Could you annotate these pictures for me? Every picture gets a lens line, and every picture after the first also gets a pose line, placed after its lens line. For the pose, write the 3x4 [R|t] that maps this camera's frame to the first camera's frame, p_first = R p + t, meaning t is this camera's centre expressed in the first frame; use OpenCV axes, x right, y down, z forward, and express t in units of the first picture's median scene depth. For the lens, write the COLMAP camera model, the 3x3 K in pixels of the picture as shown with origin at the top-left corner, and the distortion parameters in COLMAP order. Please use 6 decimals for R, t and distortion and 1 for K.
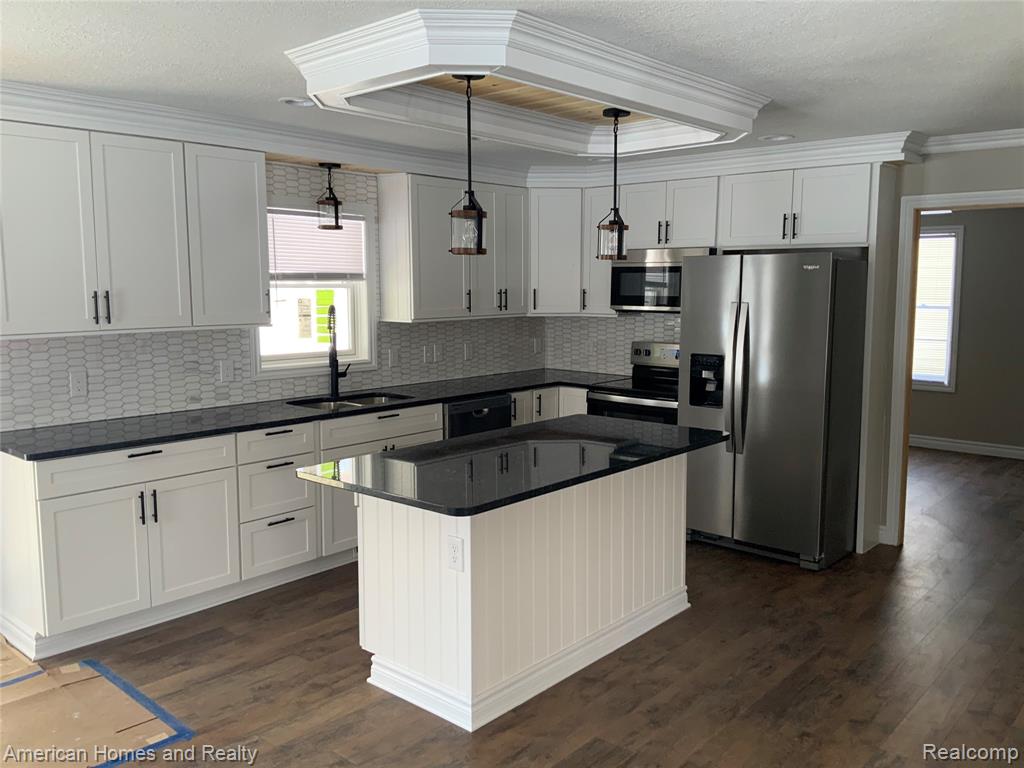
lens RADIAL K [[822.4, 0, 512.0], [0, 822.4, 384.0], [0, 0, 1]] dist [0.072898, -0.173382]
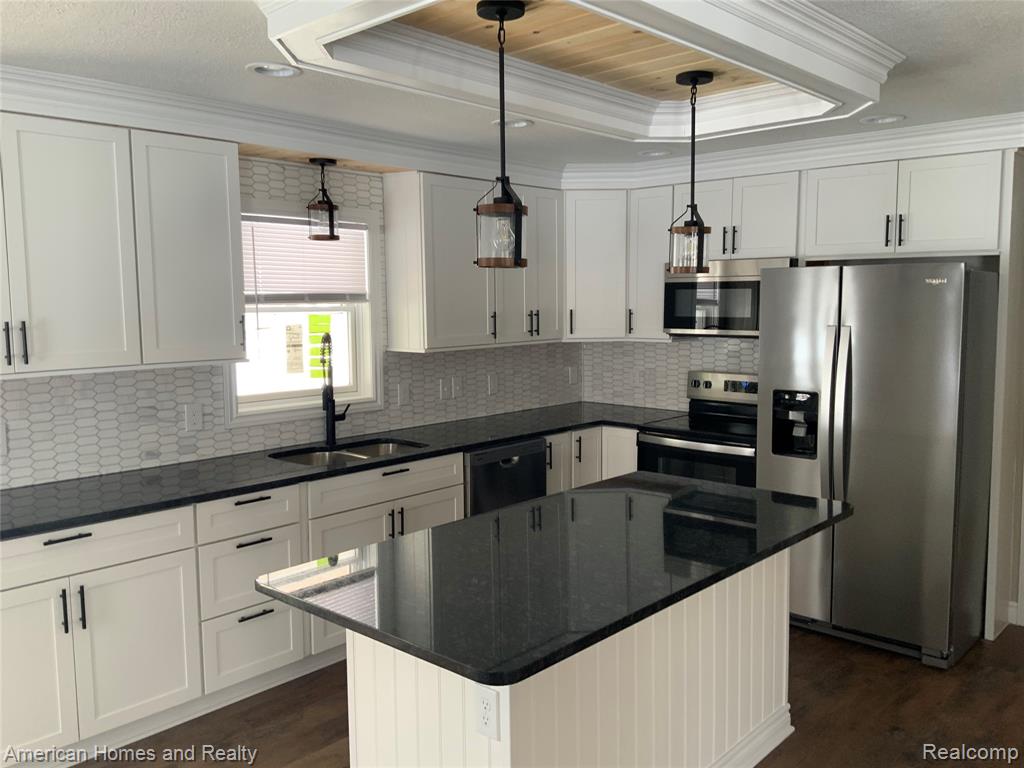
lens RADIAL K [[848.0, 0, 516.6], [0, 848.0, 375.7], [0, 0, 1]] dist [0.055867, -0.132001]
pose [[0.999815, -0.008006, -0.017515, -0.017384], [0.007419, 0.999416, -0.033344, -0.025081], [0.017772, 0.033208, 0.999290, 0.173528]]
